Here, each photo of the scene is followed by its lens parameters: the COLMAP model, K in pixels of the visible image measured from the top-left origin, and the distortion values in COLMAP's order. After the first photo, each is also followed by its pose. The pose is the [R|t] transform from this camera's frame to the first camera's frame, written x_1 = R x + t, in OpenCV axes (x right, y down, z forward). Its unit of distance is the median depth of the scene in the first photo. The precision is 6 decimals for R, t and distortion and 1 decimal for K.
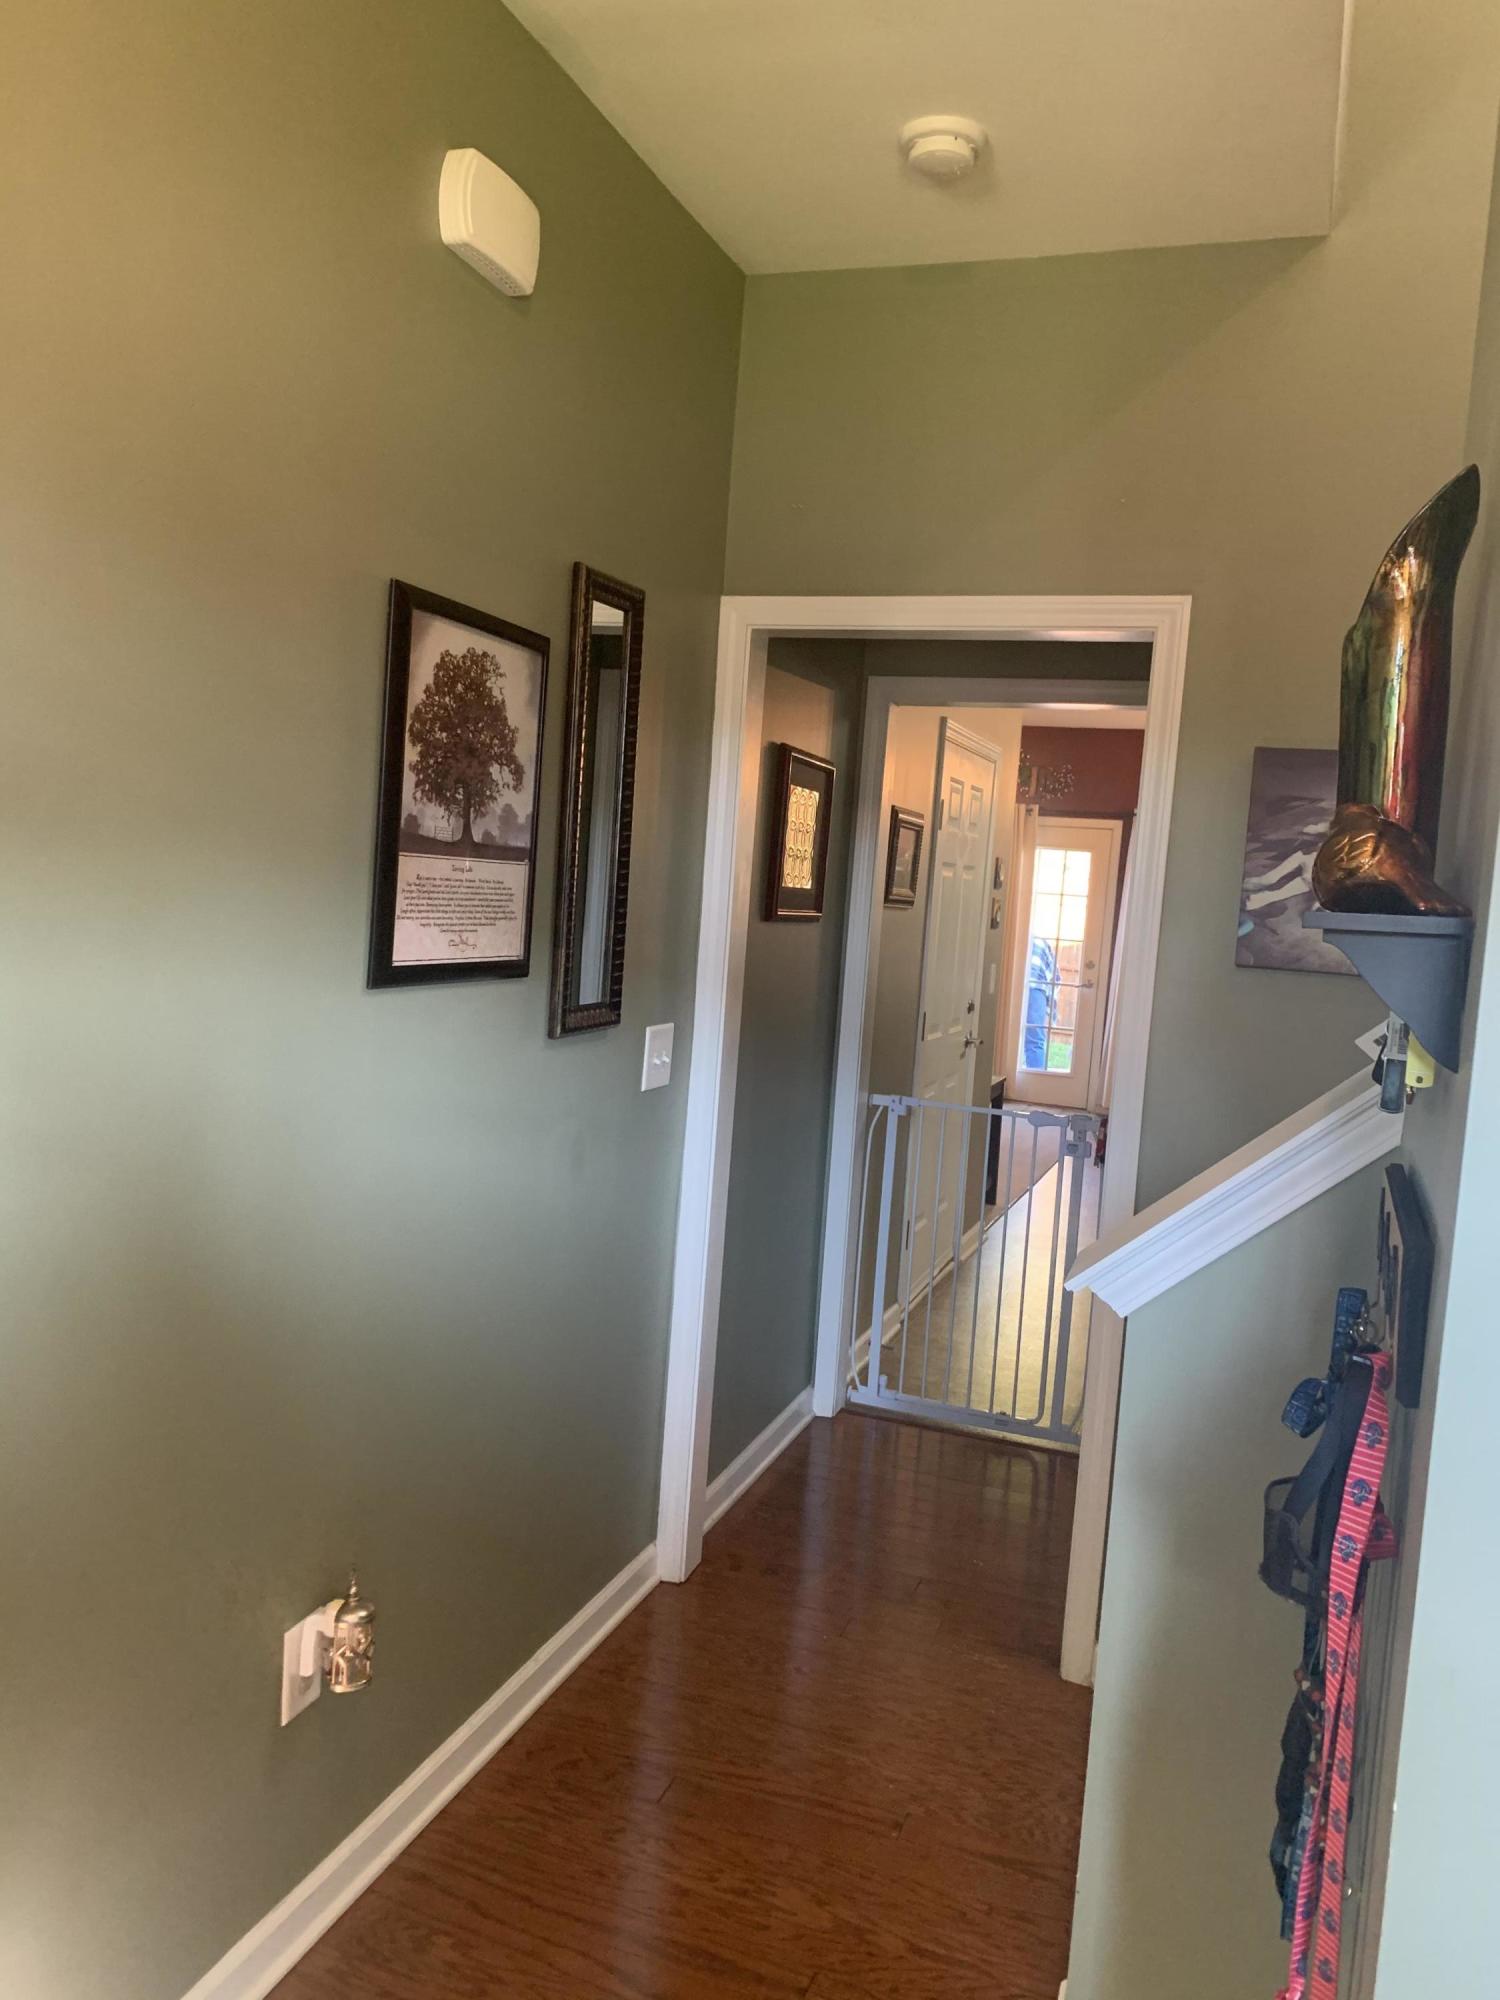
lens RADIAL K [[1454.0, 0, 750.0], [0, 1454.0, 1000.0], [0, 0, 1]] dist [0.070114, -0.082129]
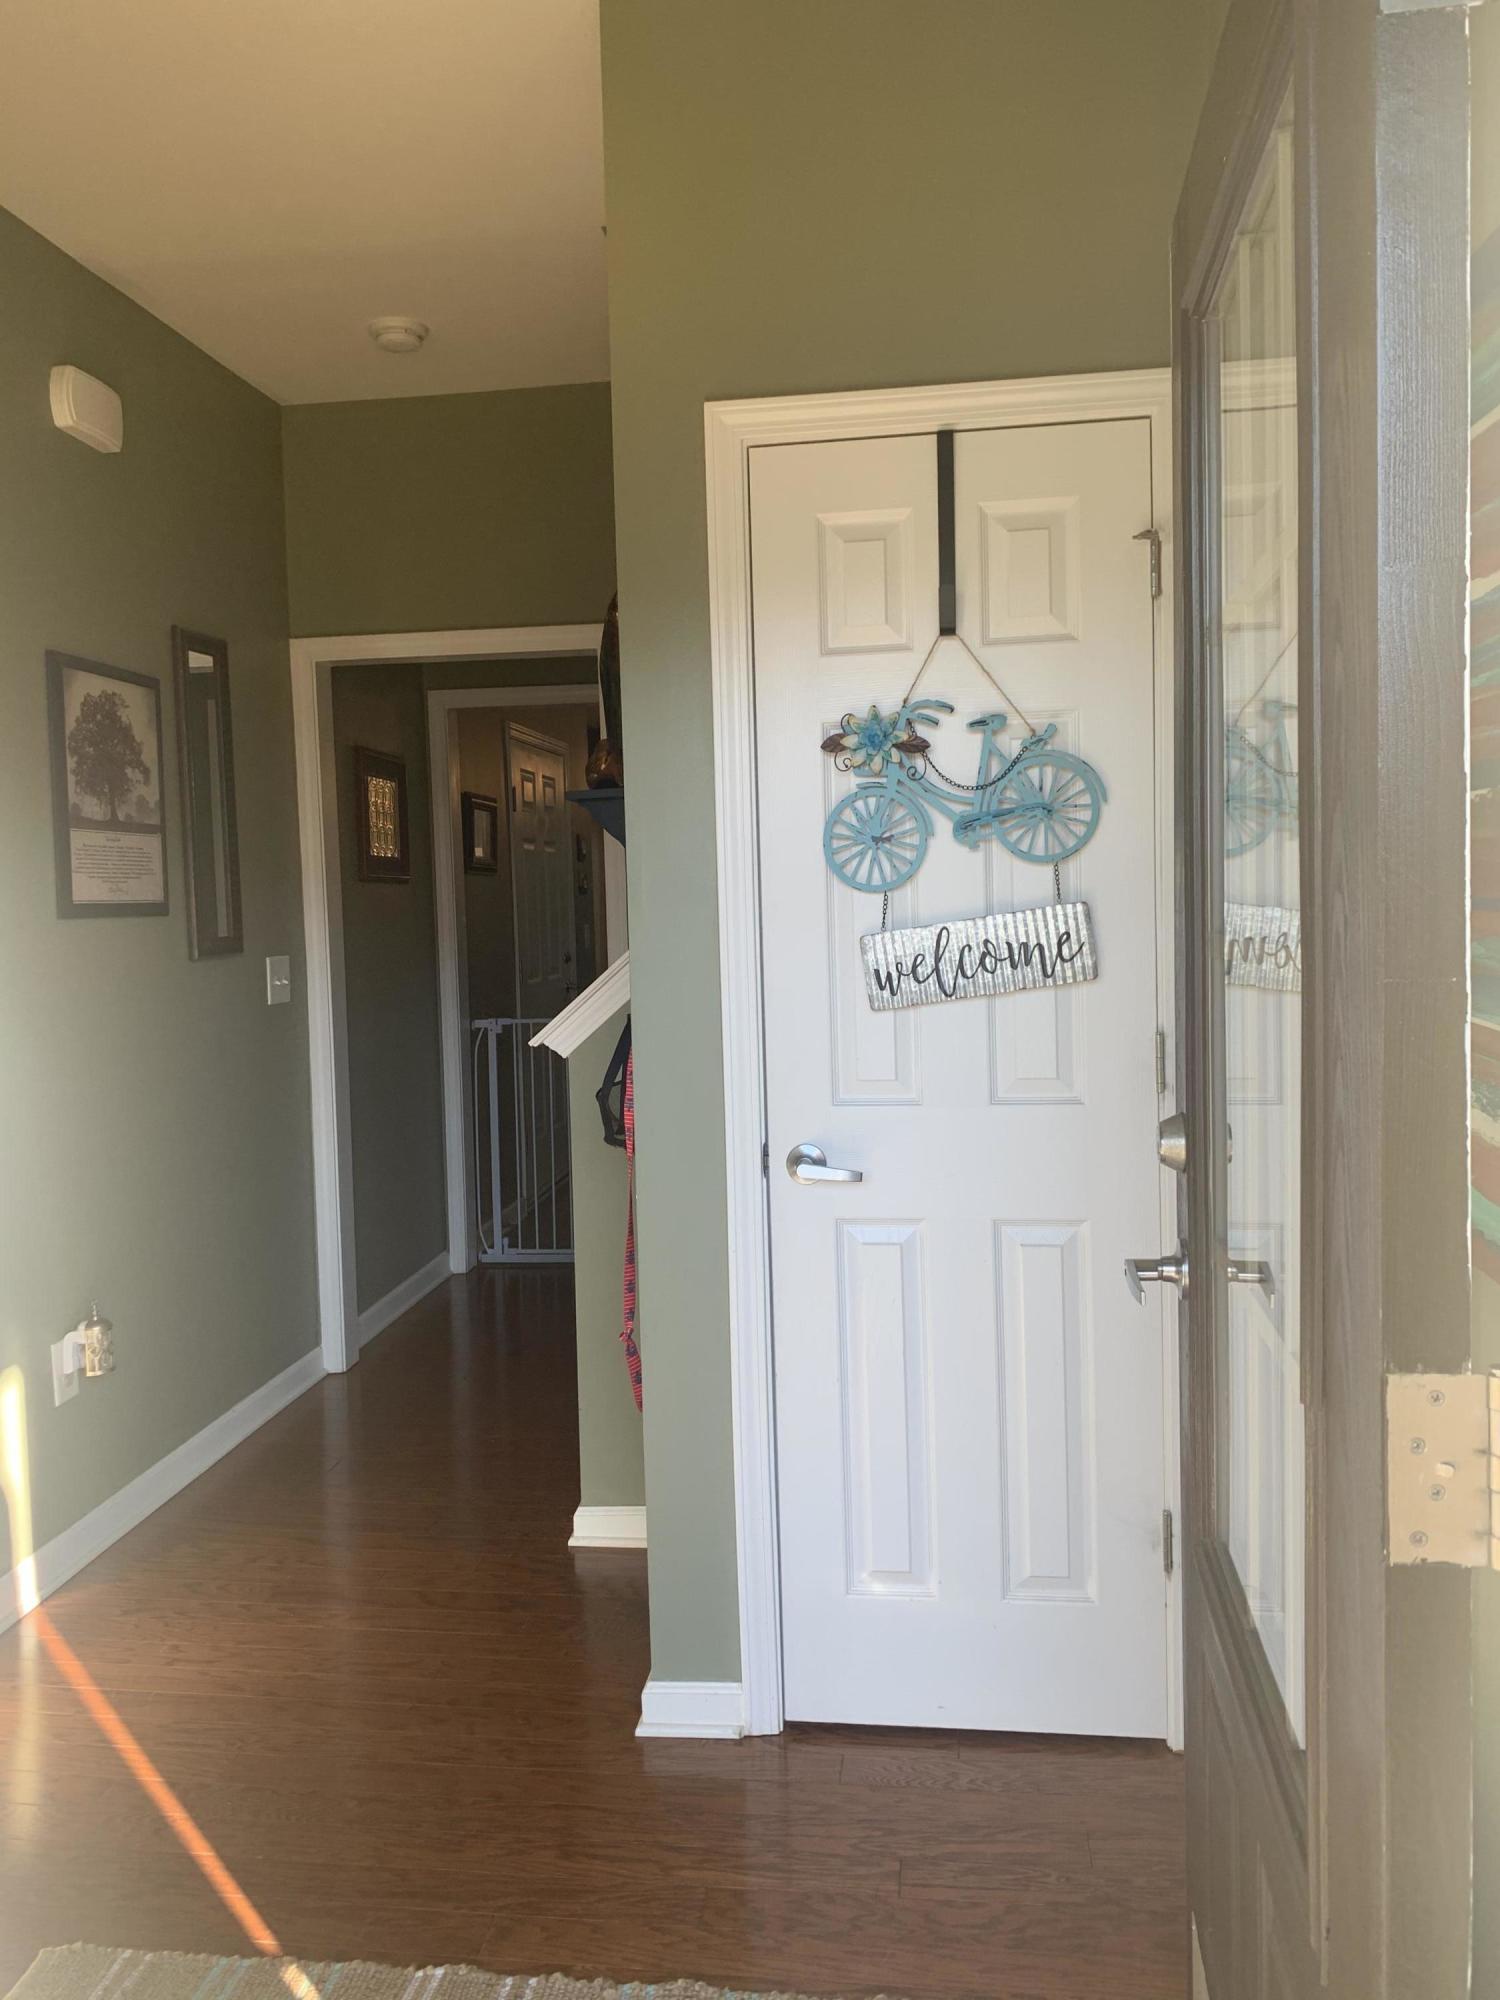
lens RADIAL K [[1504.0, 0, 750.0], [0, 1504.0, 1000.0], [0, 0, 1]] dist [0.049744, -0.093824]
pose [[0.971449, -0.112991, 0.208616, 0.081643], [0.115762, 0.993276, -0.001082, 0.133219], [-0.207091, 0.025201, 0.977997, -0.564480]]
